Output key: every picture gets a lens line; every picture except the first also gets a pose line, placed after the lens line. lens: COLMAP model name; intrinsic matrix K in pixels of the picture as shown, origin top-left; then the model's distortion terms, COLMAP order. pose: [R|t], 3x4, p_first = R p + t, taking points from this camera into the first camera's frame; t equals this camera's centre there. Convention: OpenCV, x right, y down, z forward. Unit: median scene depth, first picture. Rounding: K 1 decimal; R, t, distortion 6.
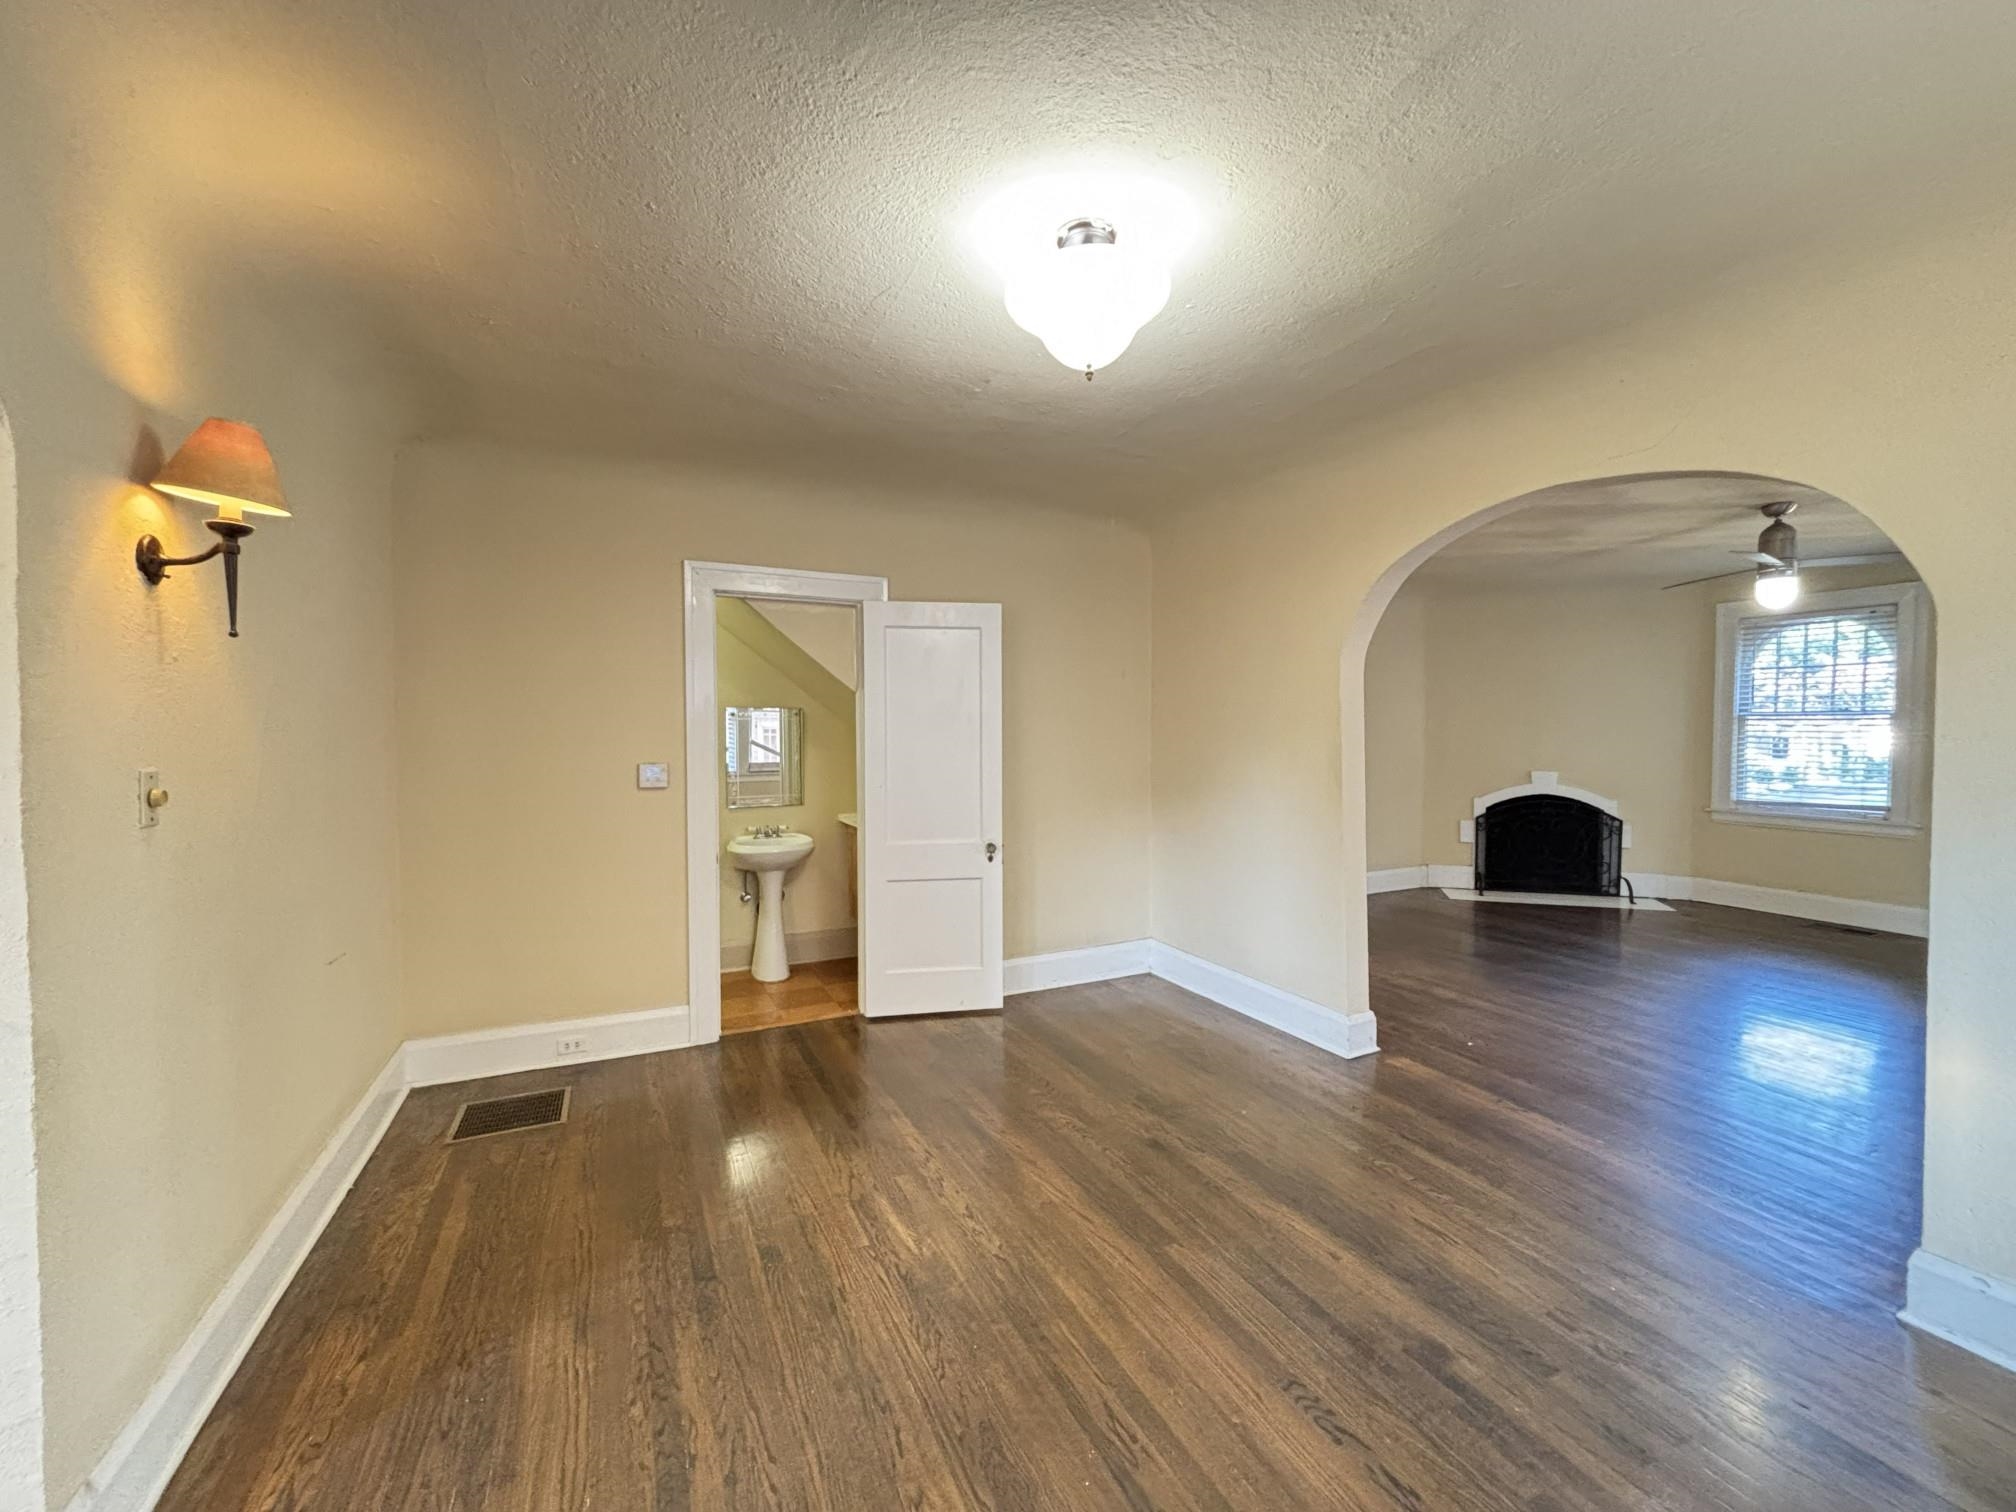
lens RADIAL K [[810.8, 0, 1008.0], [0, 810.8, 756.0], [0, 0, 1]] dist [-0.001565, -0.000484]
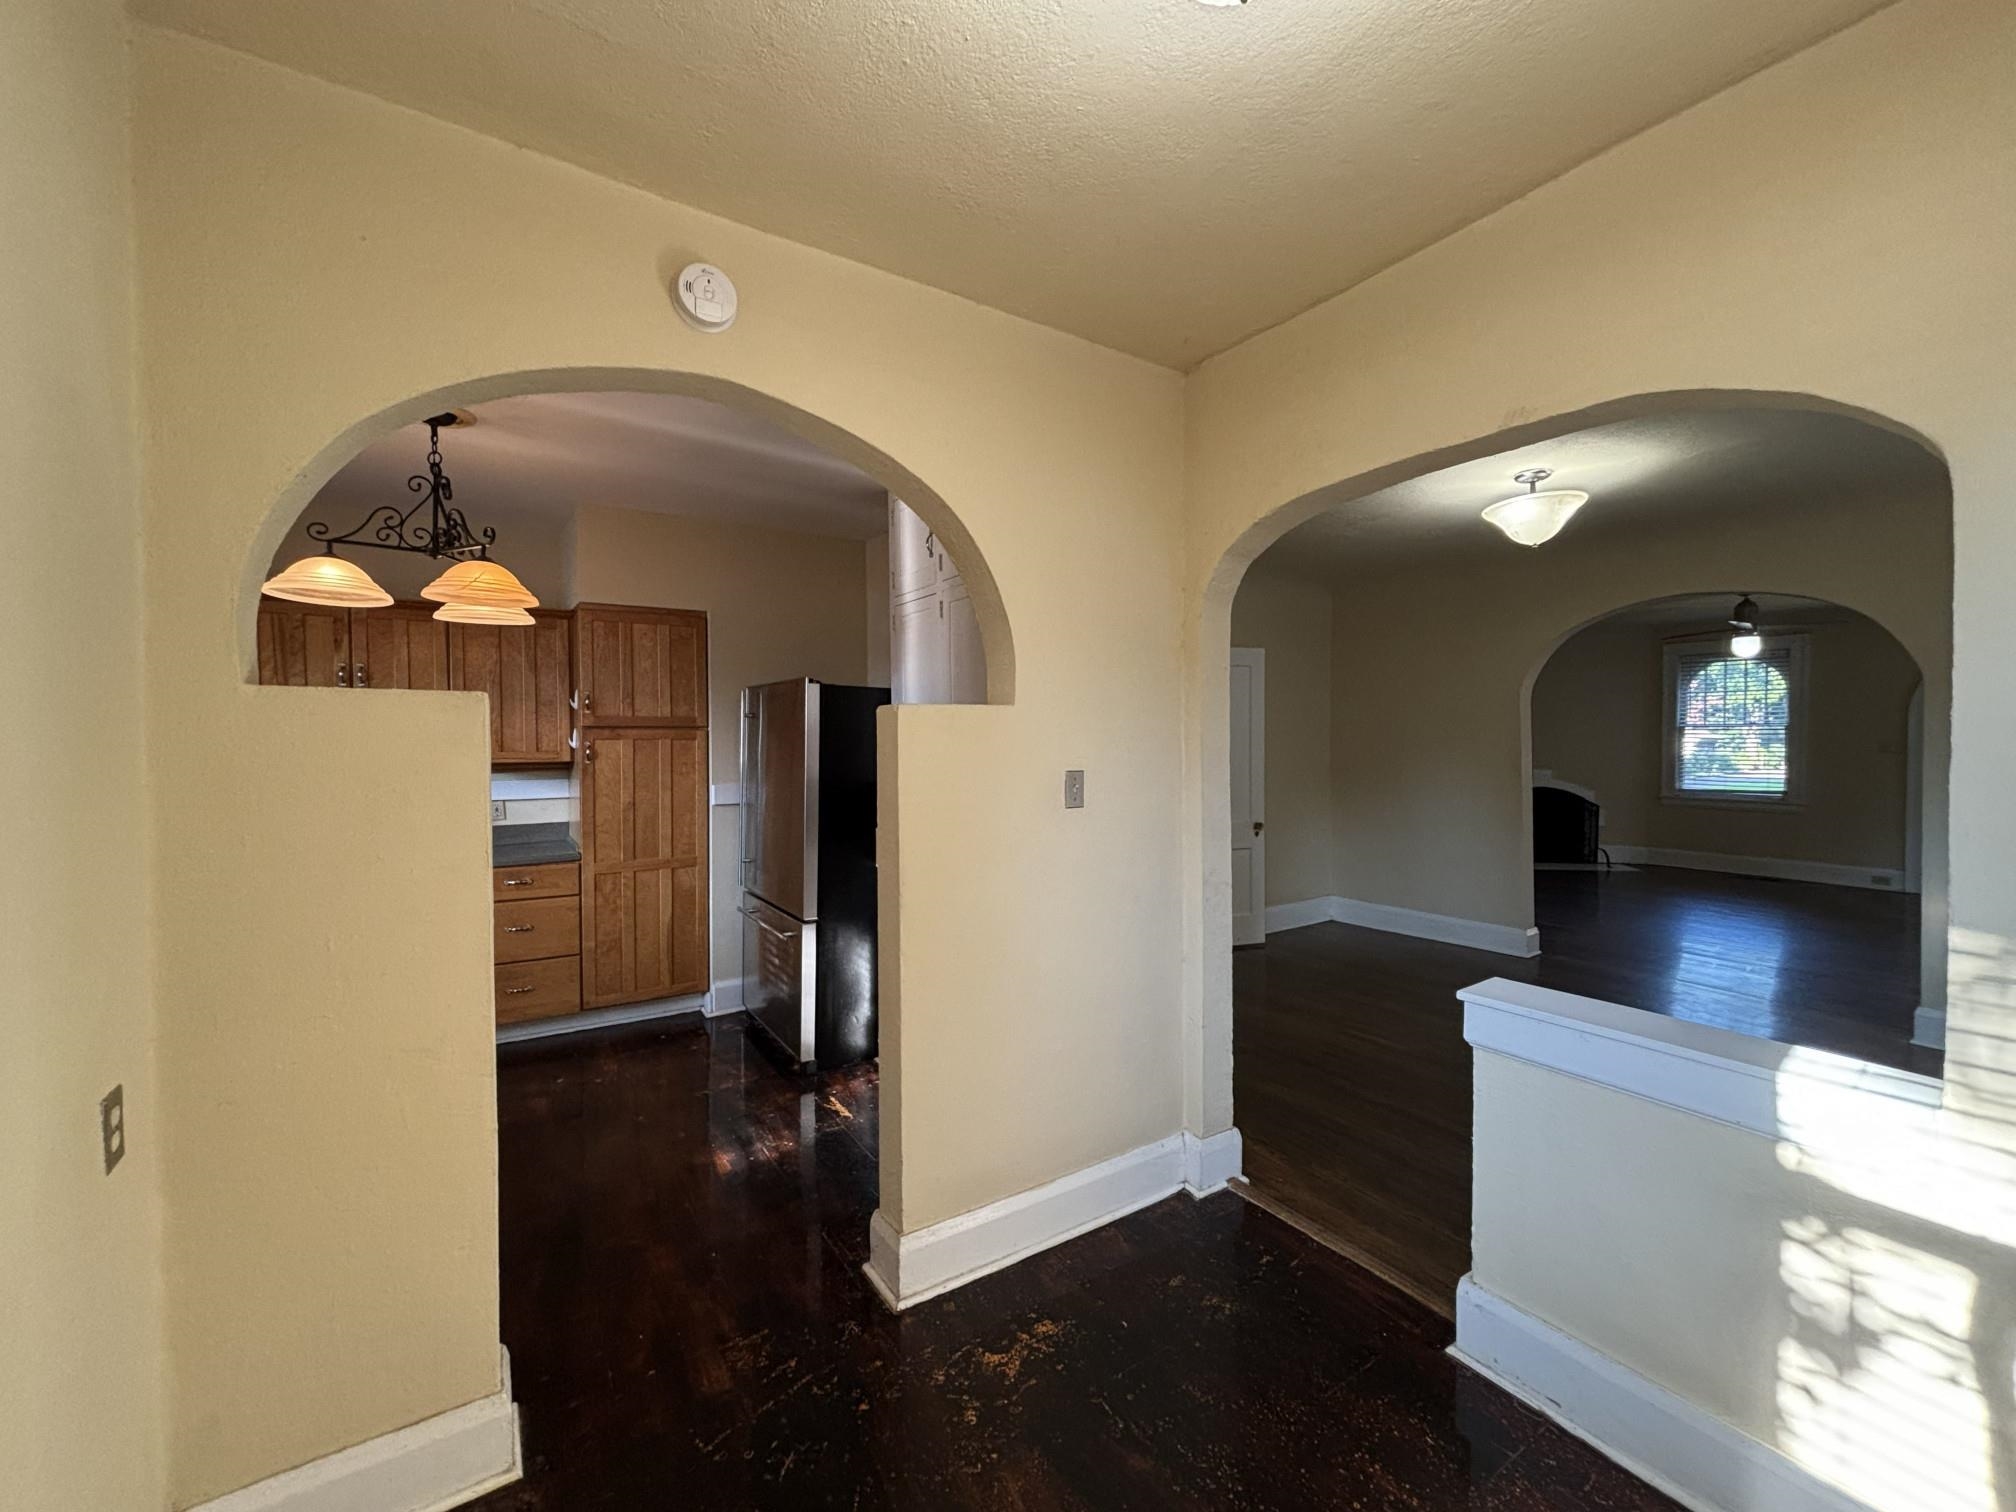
lens RADIAL K [[817.2, 0, 1004.1], [0, 817.2, 760.4], [0, 0, 1]] dist [0.002003, 0.000370]
pose [[0.990030, -0.007915, 0.140635, -0.634062], [0.008538, 0.999956, -0.003825, 0.003401], [-0.140599, 0.004987, 0.990054, -0.310059]]
